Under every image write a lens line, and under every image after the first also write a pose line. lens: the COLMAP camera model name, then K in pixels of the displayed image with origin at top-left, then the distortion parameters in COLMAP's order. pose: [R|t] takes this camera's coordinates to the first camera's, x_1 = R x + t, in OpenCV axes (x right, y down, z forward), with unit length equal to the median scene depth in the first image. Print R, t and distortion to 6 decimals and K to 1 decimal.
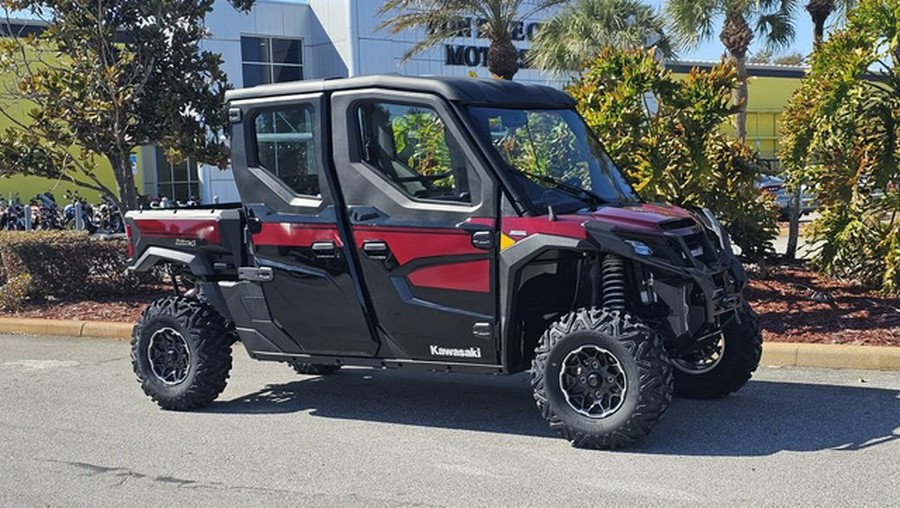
lens RADIAL K [[1203.2, 0, 451.9], [0, 1203.2, 257.5], [0, 0, 1]] dist [0.093303, 0.000000]
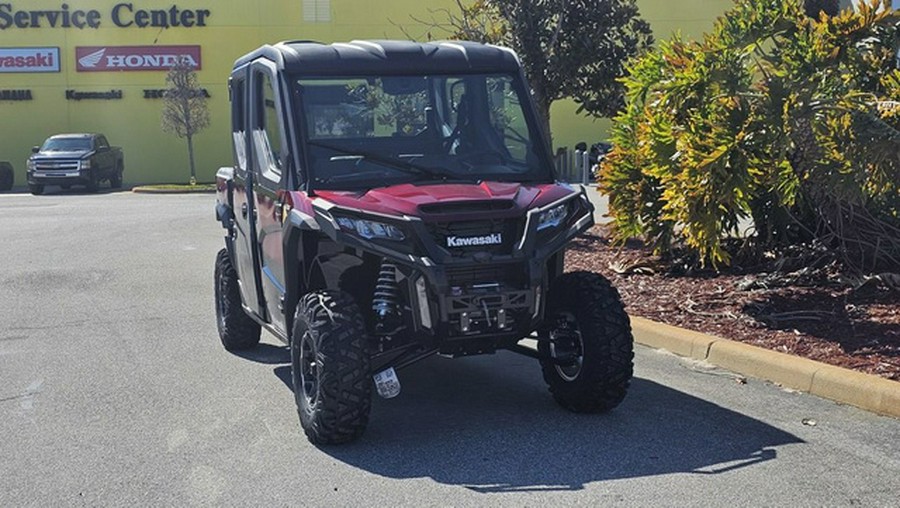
lens RADIAL K [[1203.2, 0, 460.2], [0, 1203.2, 216.3], [0, 0, 1]] dist [0.093303, 0.000000]
pose [[0.793471, 0.058532, -0.605787, 0.528318], [-0.049378, 0.998275, 0.031778, -0.035532], [0.606602, 0.004698, 0.794992, 0.220657]]
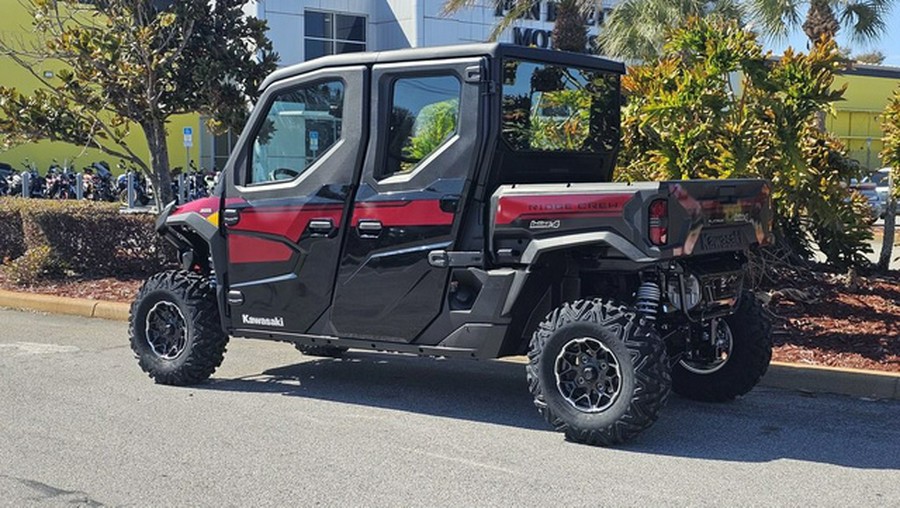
lens RADIAL K [[1203.2, 0, 457.9], [0, 1203.2, 260.6], [0, 0, 1]] dist [0.093303, 0.000000]
pose [[0.997909, 0.047175, -0.044180, 0.011028], [-0.046561, 0.998805, 0.014822, -0.005978], [0.044826, -0.012734, 0.998914, 0.129047]]
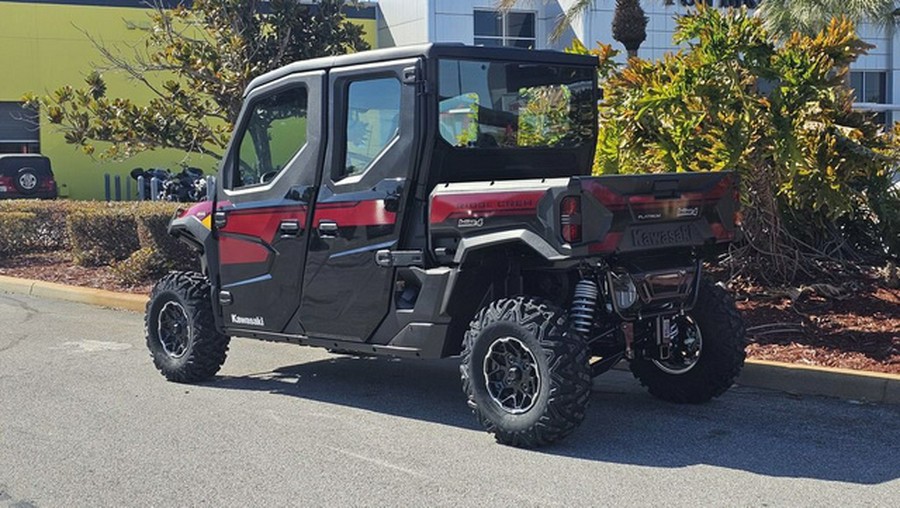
lens RADIAL K [[1203.2, 0, 458.4], [0, 1203.2, 226.9], [0, 0, 1]] dist [0.093303, 0.000000]
pose [[0.975662, 0.029559, -0.217277, 0.166931], [-0.030510, 0.999534, -0.001026, -0.015439], [0.217146, 0.007630, 0.976109, 0.148749]]
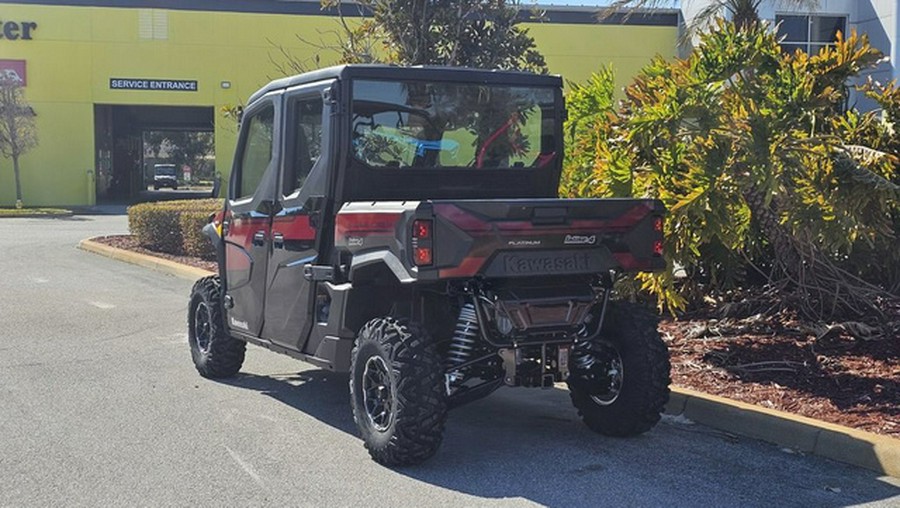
lens RADIAL K [[1203.2, 0, 456.4], [0, 1203.2, 247.5], [0, 0, 1]] dist [0.093303, 0.000000]
pose [[0.870717, 0.071859, -0.486507, 0.409554], [-0.068213, 0.997352, 0.025230, -0.036289], [0.487031, 0.011218, 0.873313, 0.233479]]
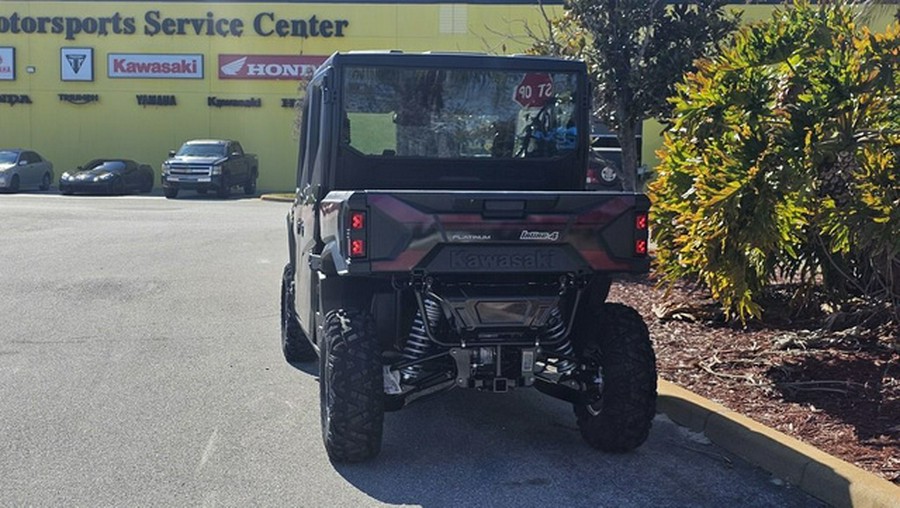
lens RADIAL K [[1203.2, 0, 438.7], [0, 1203.2, 242.2], [0, 0, 1]] dist [0.093303, 0.000000]
pose [[0.691617, 0.097600, -0.715640, 0.553115], [-0.087236, 0.994862, 0.051373, -0.052525], [0.716977, 0.026899, 0.696578, 0.379444]]
